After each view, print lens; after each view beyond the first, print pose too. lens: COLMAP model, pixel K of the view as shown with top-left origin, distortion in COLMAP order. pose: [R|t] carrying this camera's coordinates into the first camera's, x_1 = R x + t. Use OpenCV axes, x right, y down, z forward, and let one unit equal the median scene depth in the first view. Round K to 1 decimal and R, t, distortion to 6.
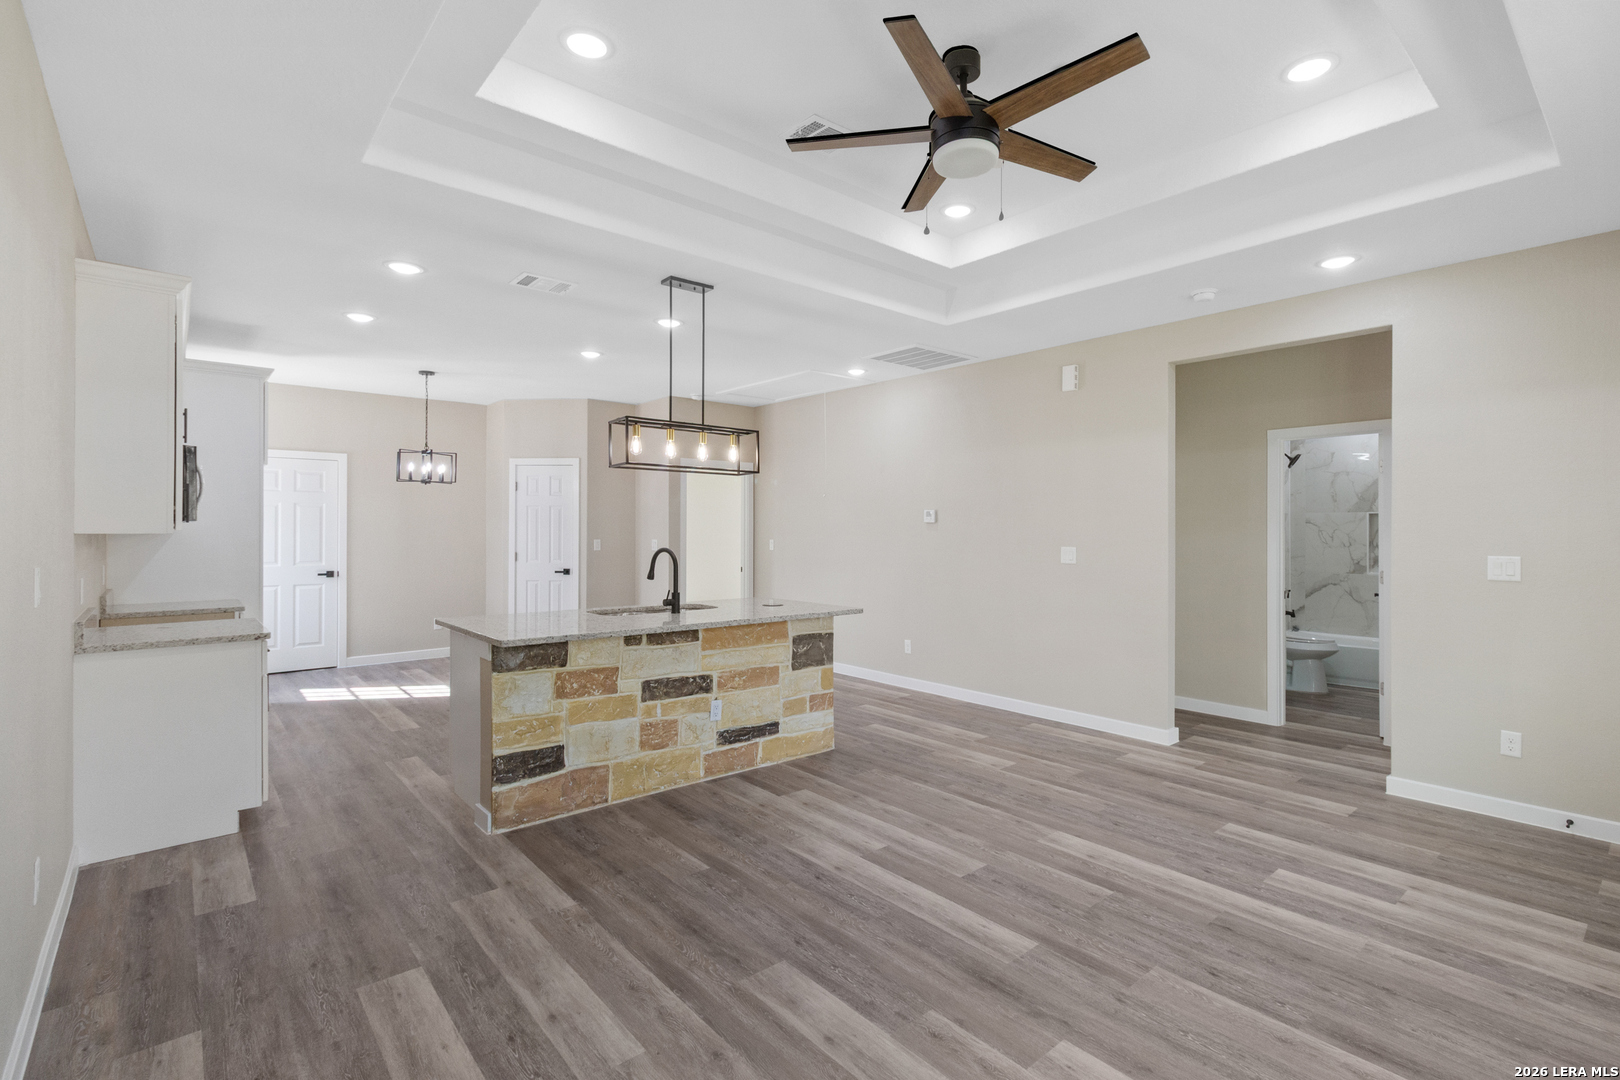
lens RADIAL K [[754.6, 0, 847.8], [0, 754.6, 521.5], [0, 0, 1]] dist [0.002963, 0.000117]
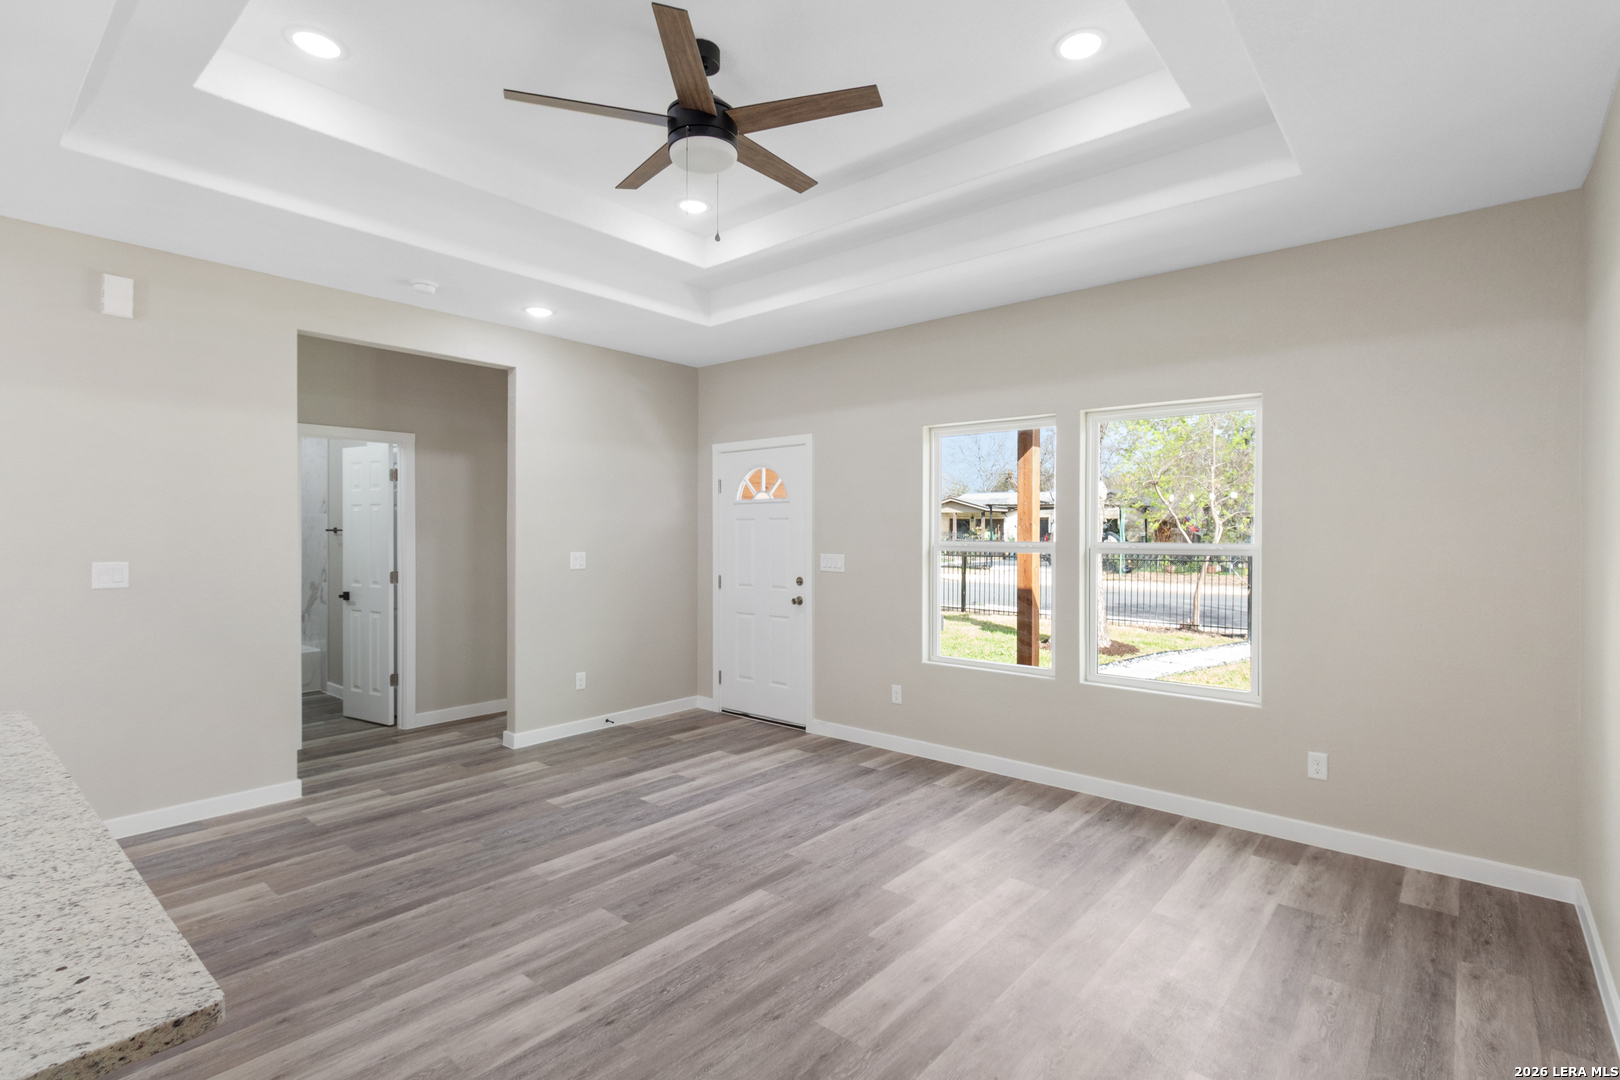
lens RADIAL K [[754.6, 0, 840.9], [0, 754.6, 543.7], [0, 0, 1]] dist [0.002963, 0.000117]
pose [[-0.148405, -0.015916, 0.988799, -0.586002], [-0.009726, 0.999846, 0.014634, 0.003457], [-0.988879, -0.007445, -0.148537, 0.676188]]
